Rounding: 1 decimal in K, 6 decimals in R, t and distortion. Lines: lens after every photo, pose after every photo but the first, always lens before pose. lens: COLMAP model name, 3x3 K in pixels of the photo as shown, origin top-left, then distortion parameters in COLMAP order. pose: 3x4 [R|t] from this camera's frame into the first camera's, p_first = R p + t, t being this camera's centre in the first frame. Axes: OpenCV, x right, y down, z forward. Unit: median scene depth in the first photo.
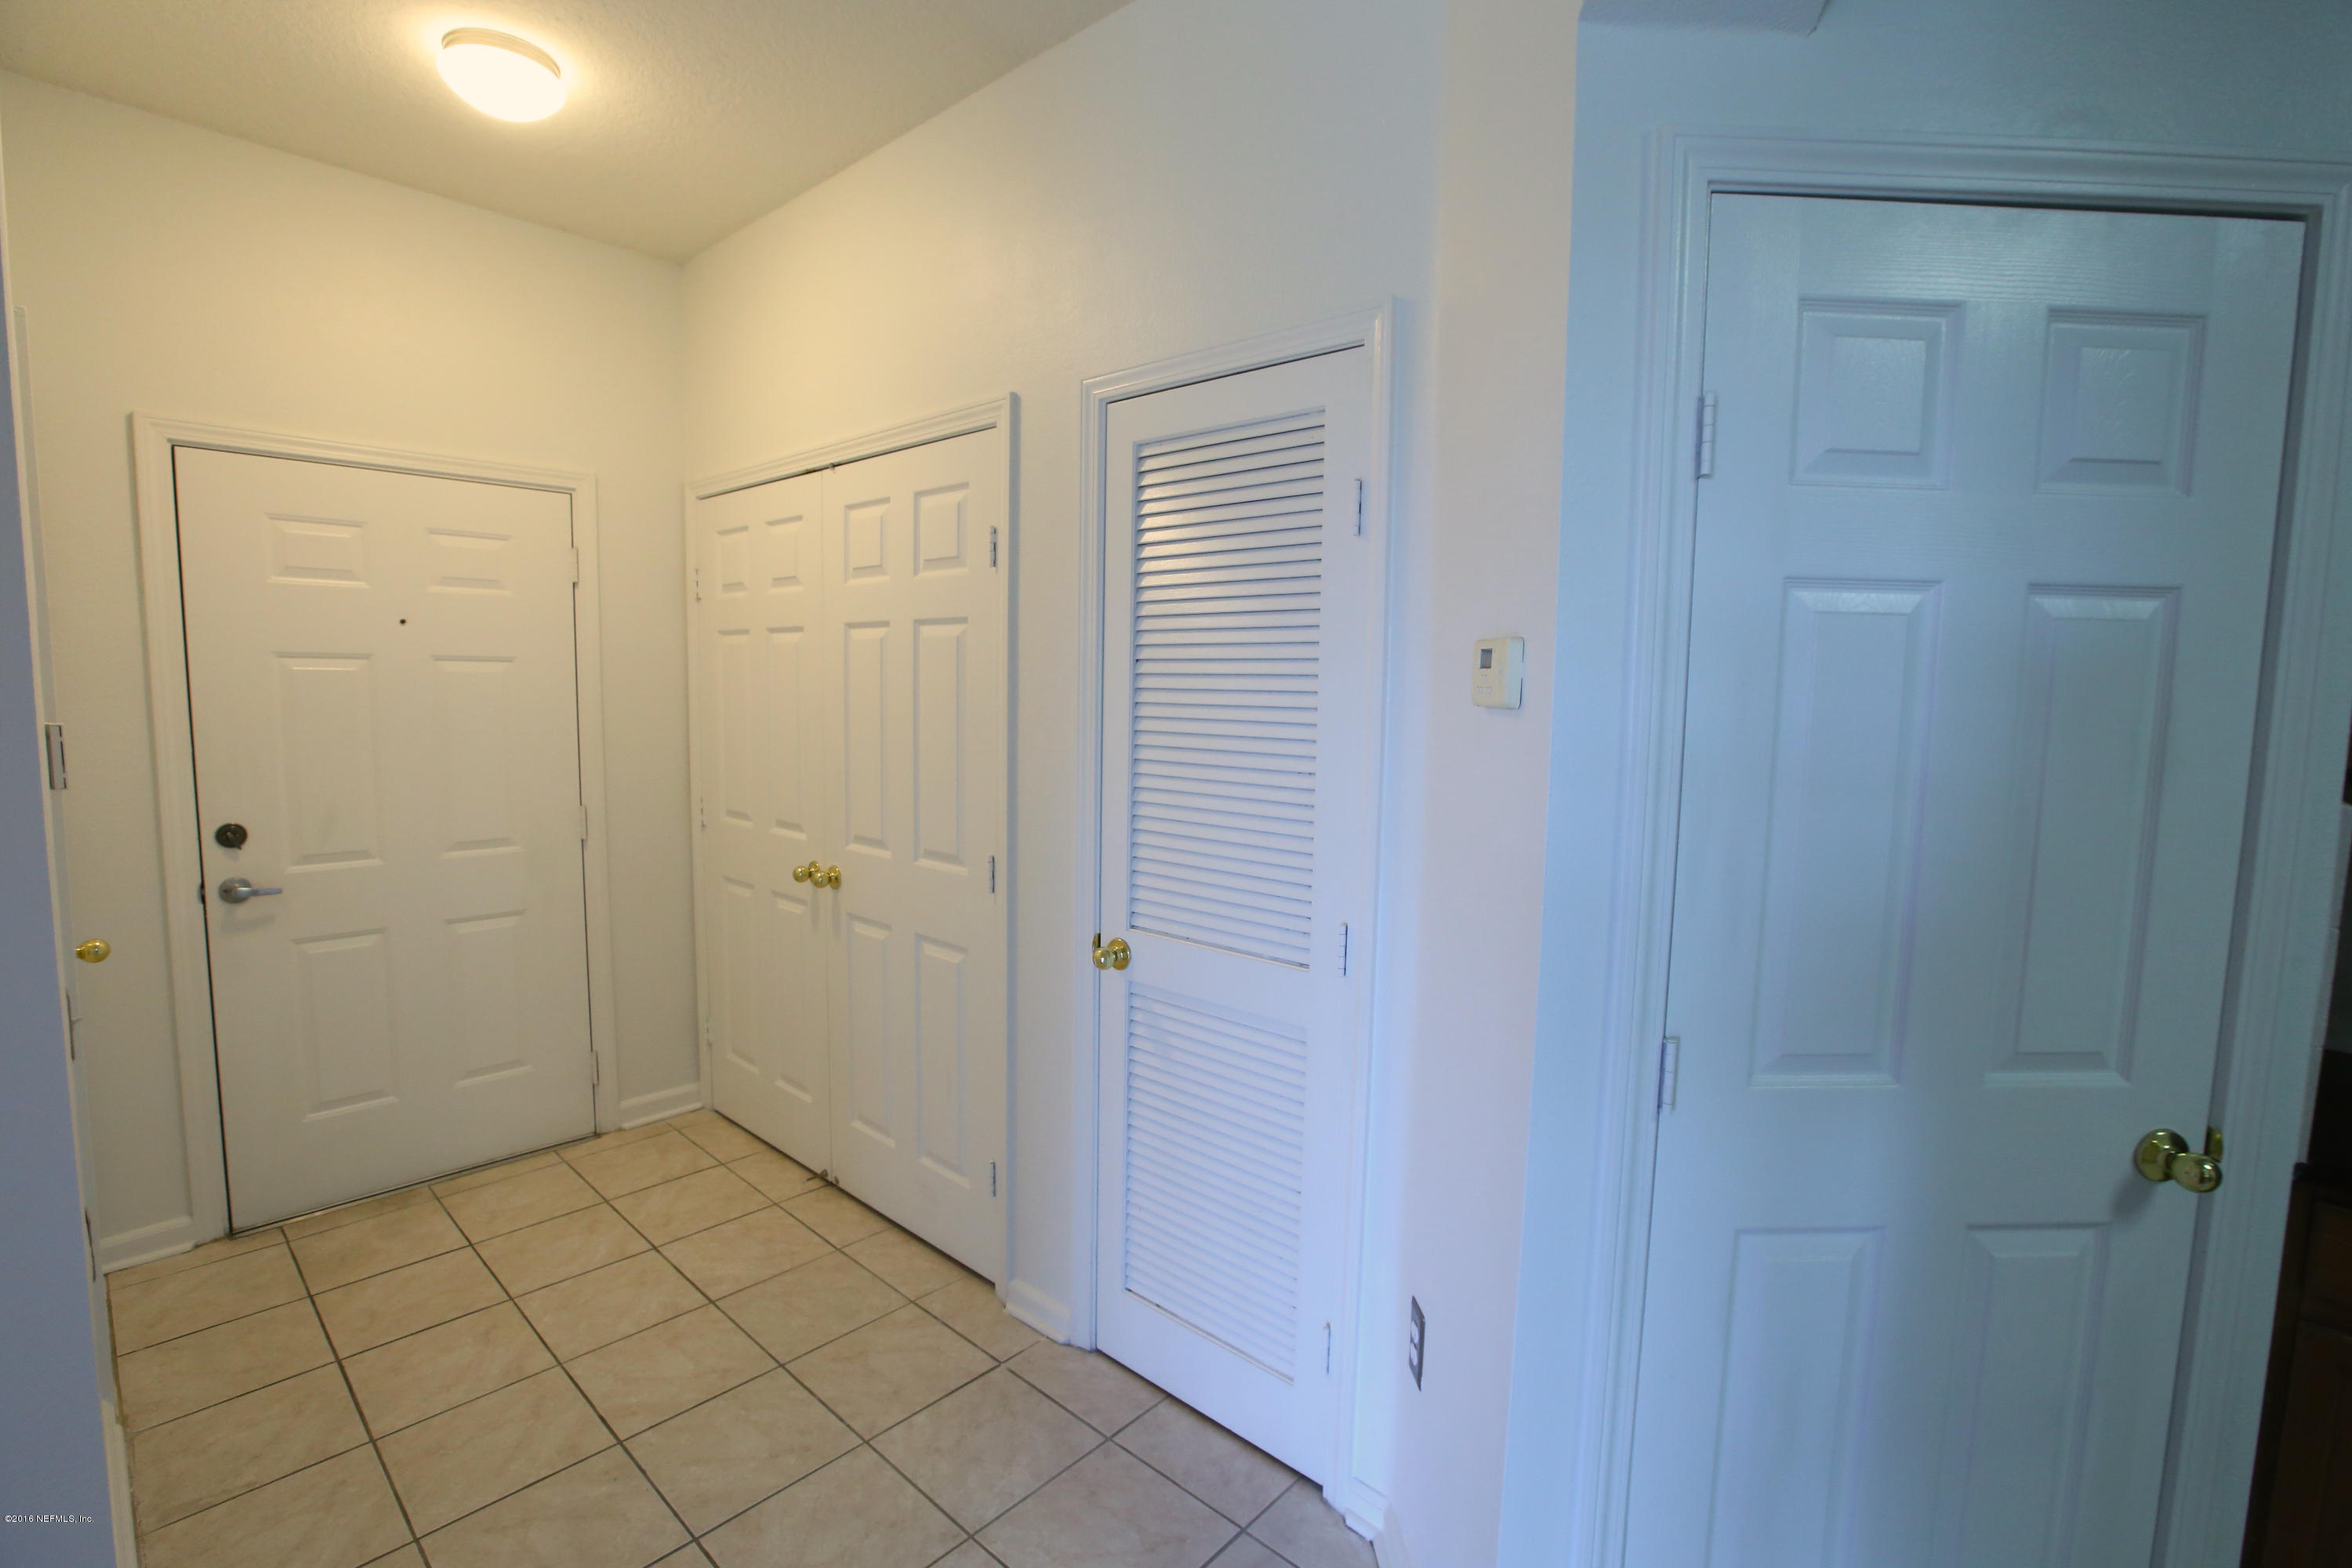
lens RADIAL K [[1080.1, 0, 1169.6], [0, 1080.1, 784.2], [0, 0, 1]] dist [-0.059941, 0.024876]
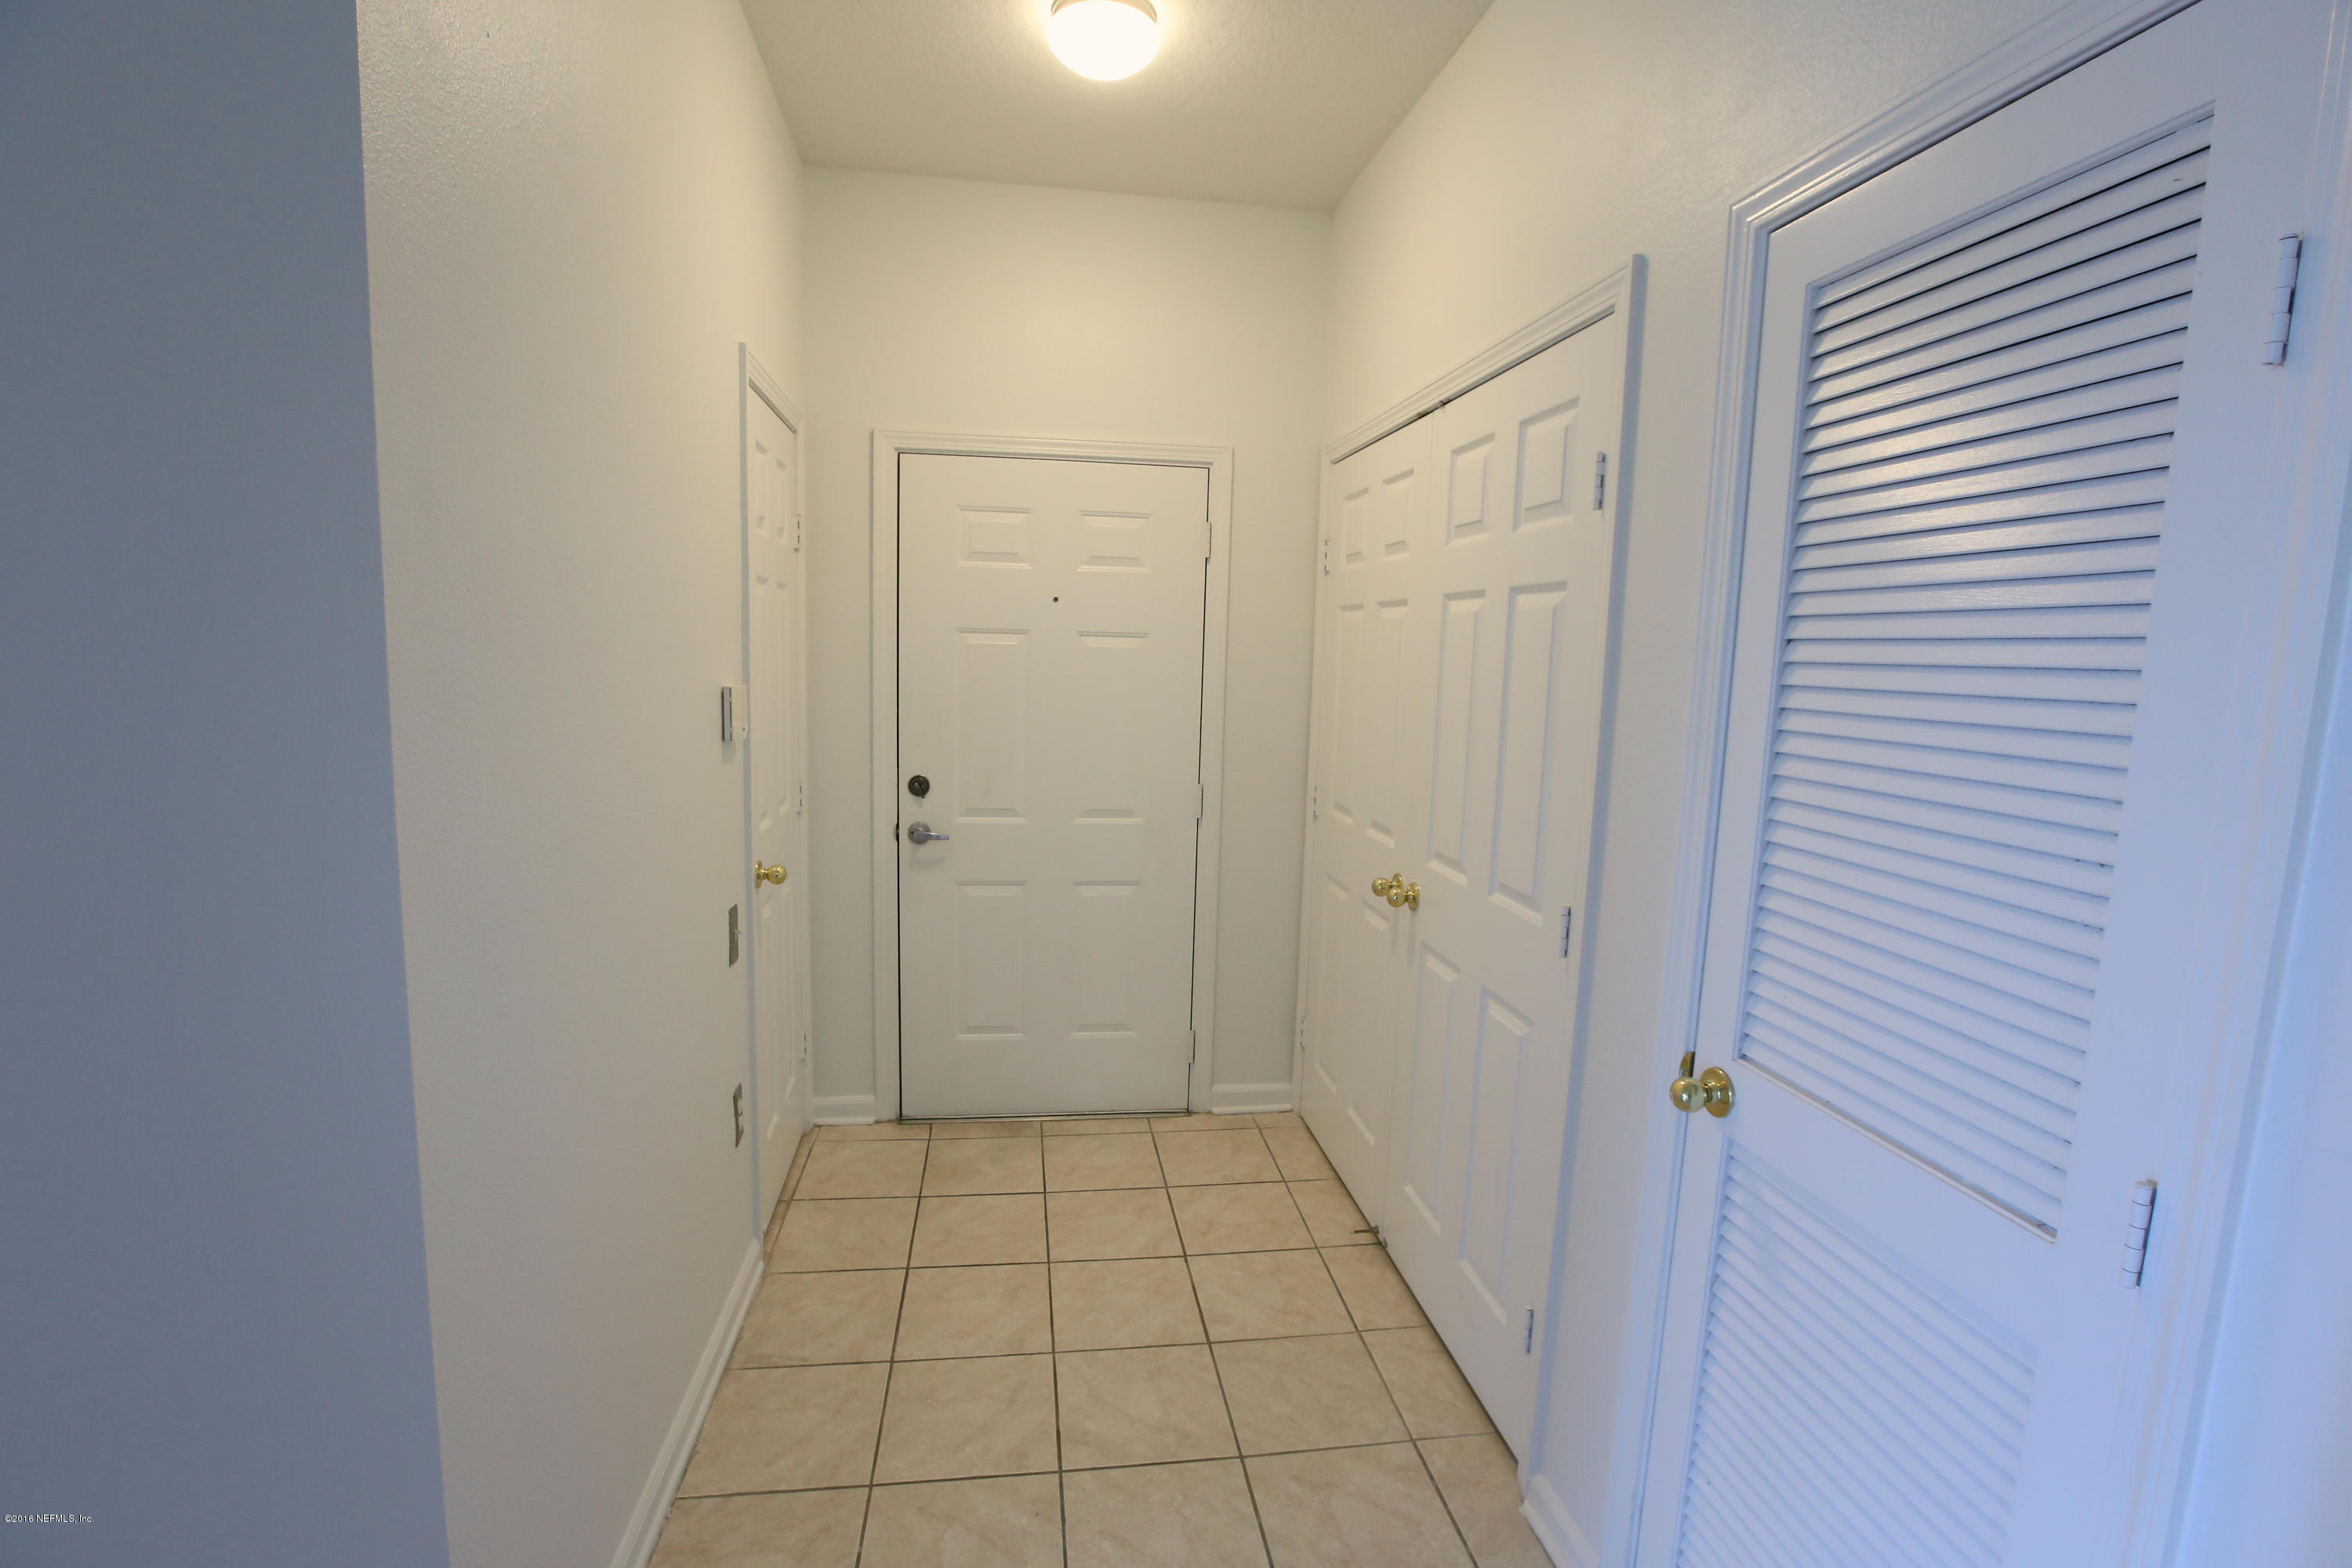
lens RADIAL K [[1073.6, 0, 1176.0], [0, 1073.6, 784.0], [0, 0, 1]] dist [-0.061637, 0.032343]
pose [[0.772678, 0.086791, -0.628837, 0.072590], [-0.076381, 0.996124, 0.043631, -0.026343], [0.630186, 0.014318, 0.776312, 0.251934]]
